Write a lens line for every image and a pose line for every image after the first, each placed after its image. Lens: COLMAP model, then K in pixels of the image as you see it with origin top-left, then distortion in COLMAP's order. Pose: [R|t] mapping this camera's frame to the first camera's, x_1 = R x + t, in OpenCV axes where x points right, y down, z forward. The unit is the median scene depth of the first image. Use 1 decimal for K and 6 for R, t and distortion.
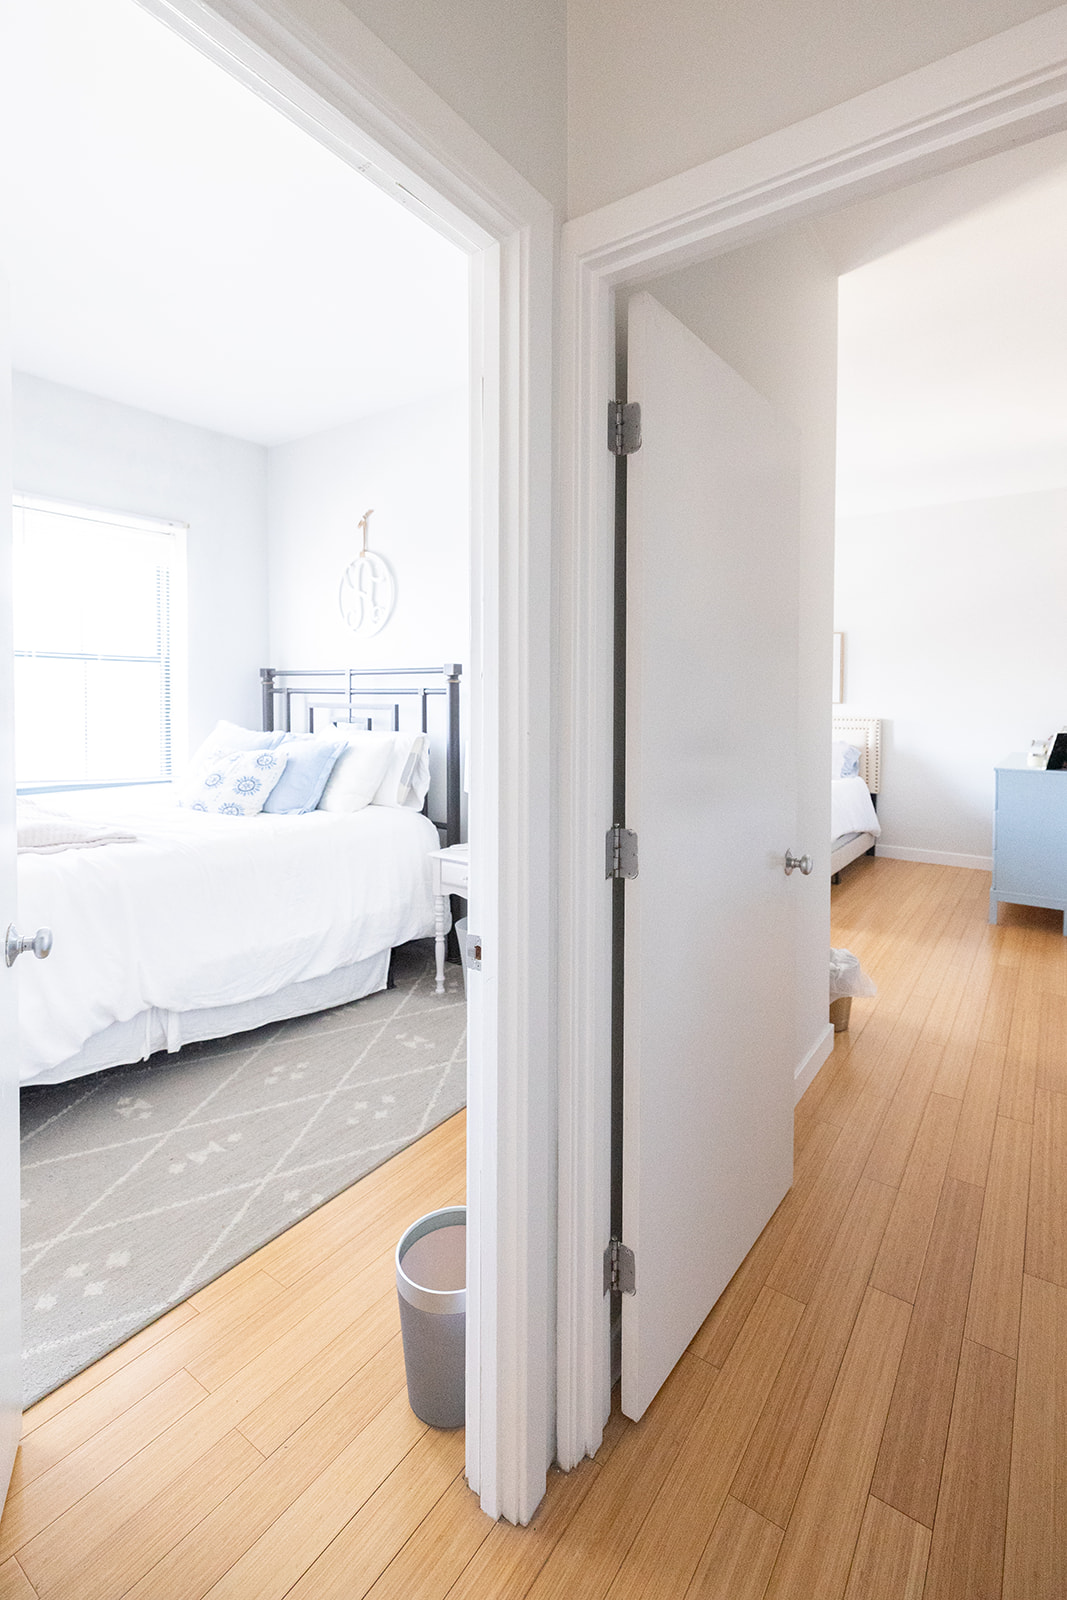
lens RADIAL K [[706.5, 0, 577.6], [0, 706.5, 725.3], [0, 0, 1]] dist [-0.000222, -0.000265]
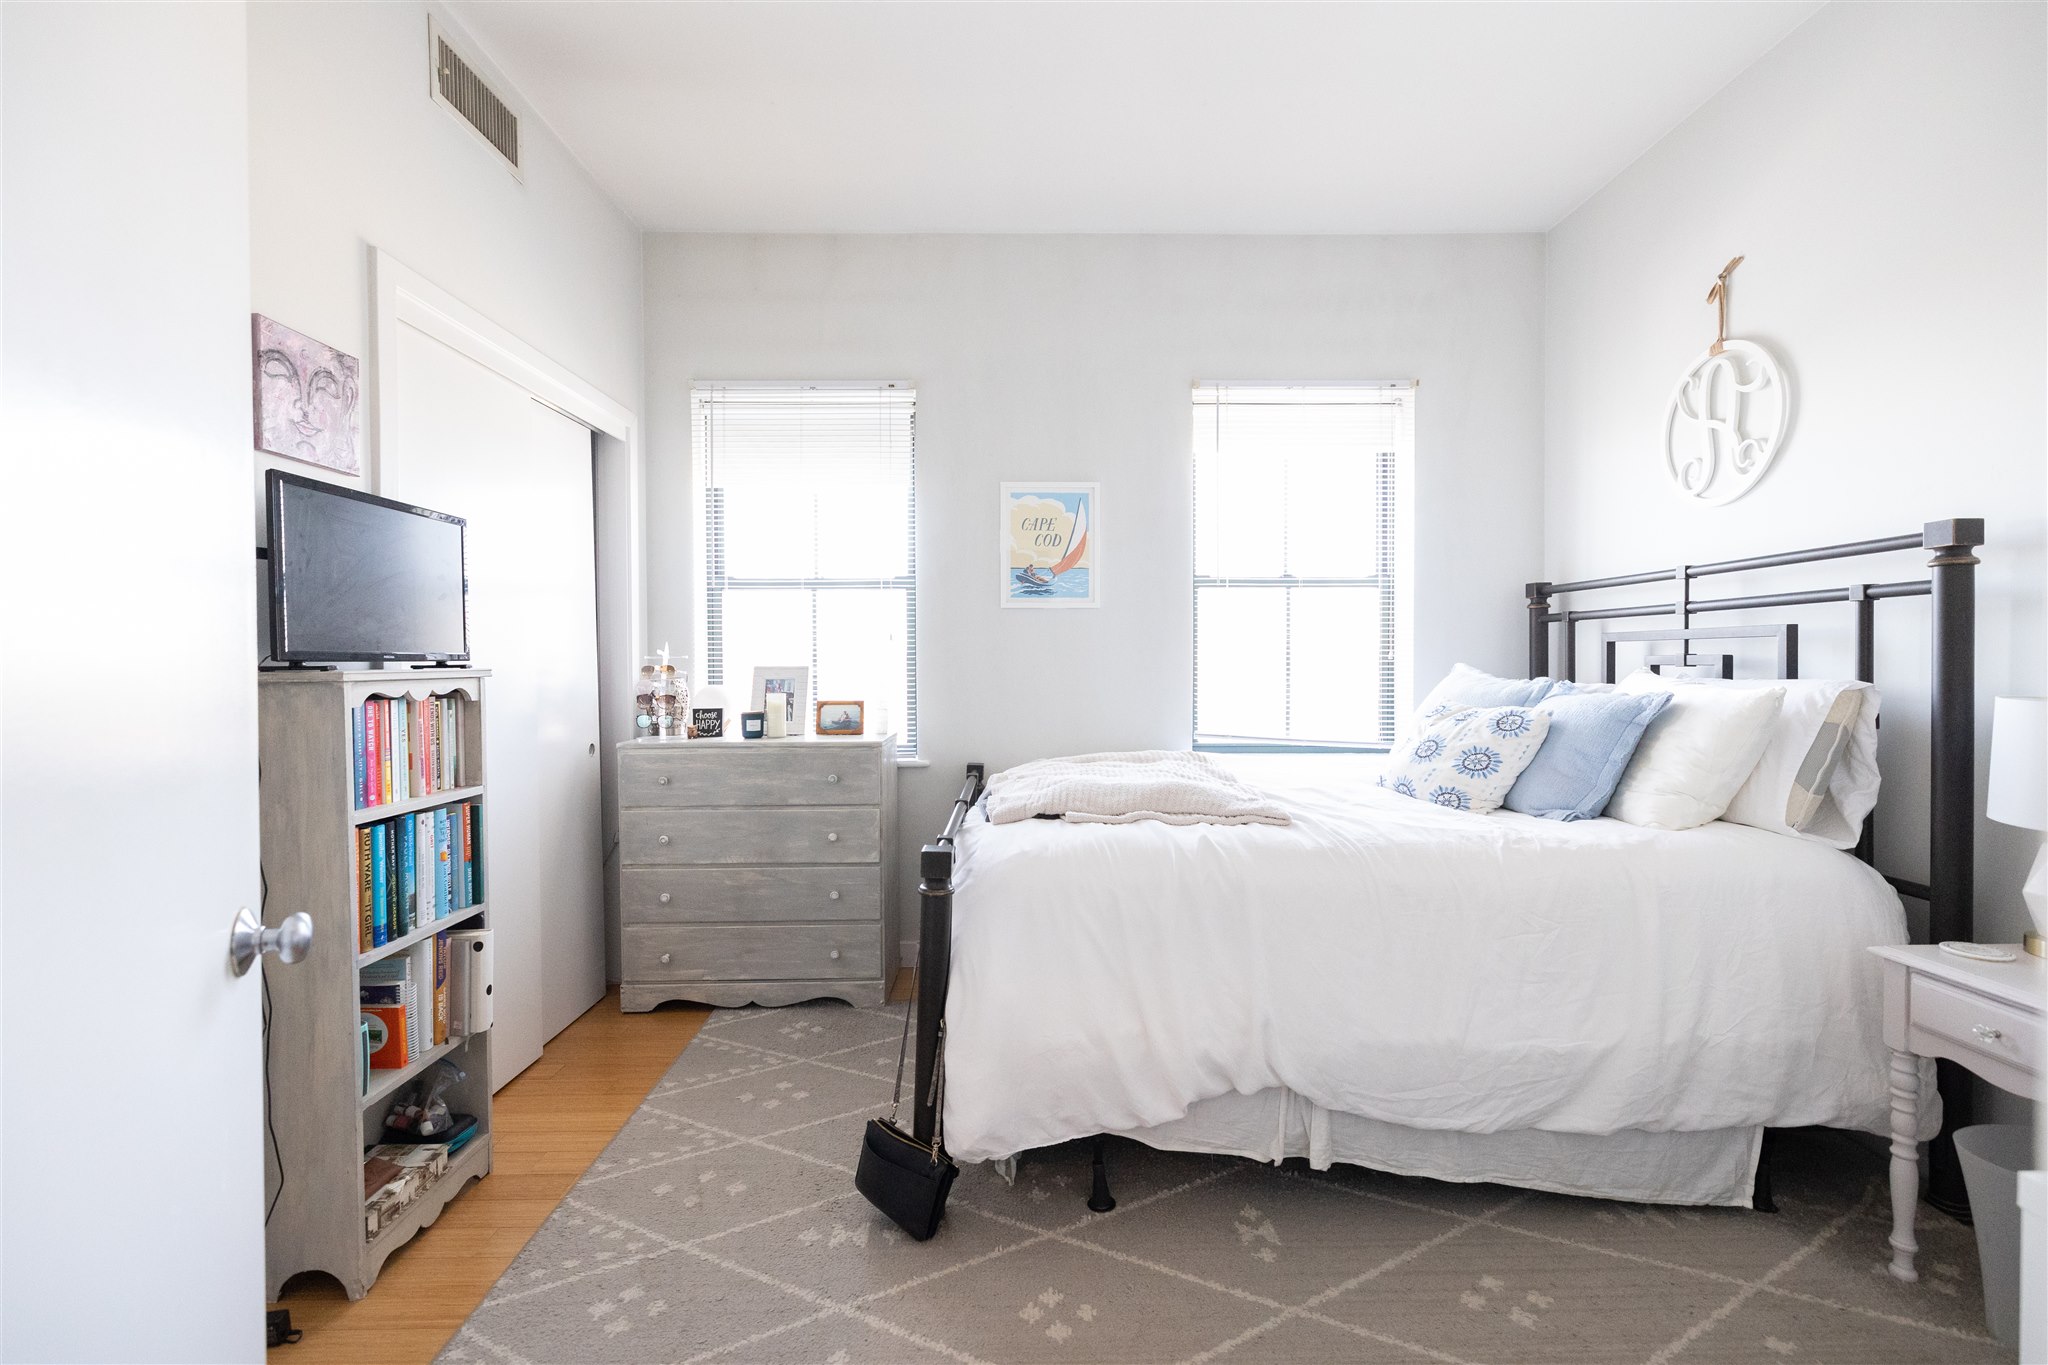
lens RADIAL K [[904.3, 0, 1024.7], [0, 904.3, 677.3], [0, 0, 1]] dist [-0.000222, -0.000265]
pose [[0.560125, 0.003232, -0.828402, -0.037298], [-0.019792, 0.999759, -0.009482, 0.026269], [0.828172, 0.021707, 0.560054, 0.225180]]
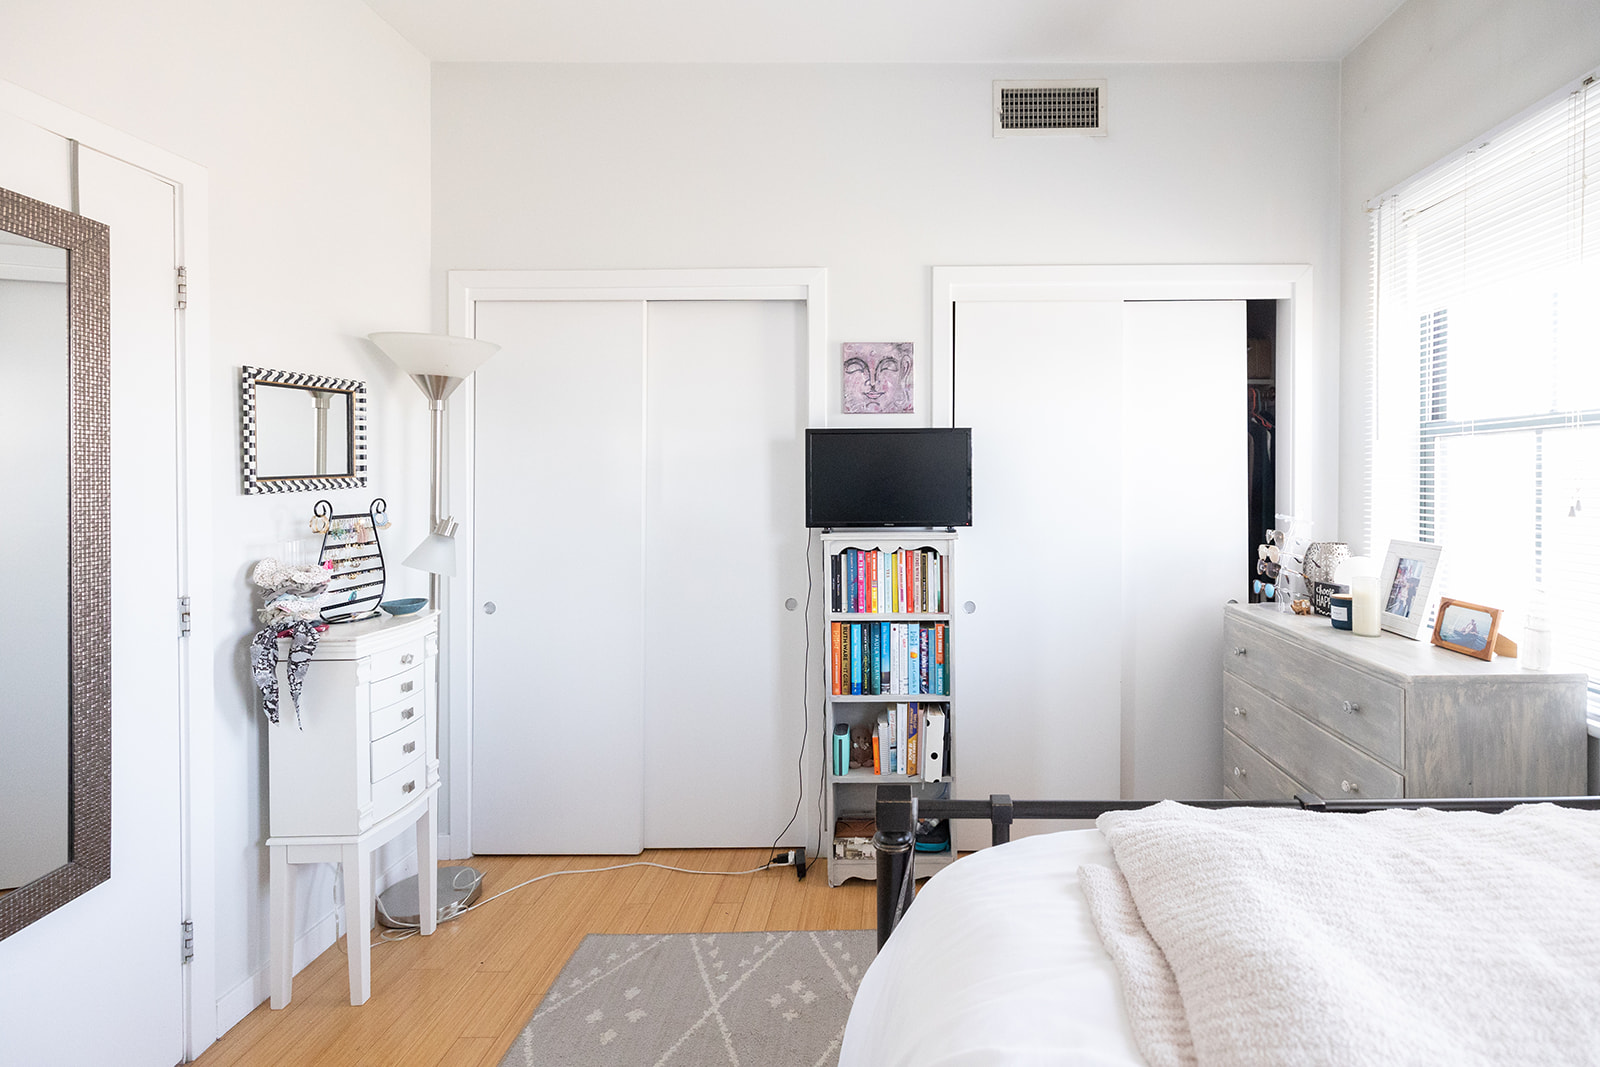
lens RADIAL K [[706.5, 0, 884.7], [0, 706.5, 476.0], [0, 0, 1]] dist [-0.000222, -0.000265]
pose [[-0.841207, -0.004459, -0.540694, -0.316038], [-0.021936, 0.999424, 0.025886, -0.048120], [0.540268, 0.033636, -0.840821, 0.790827]]
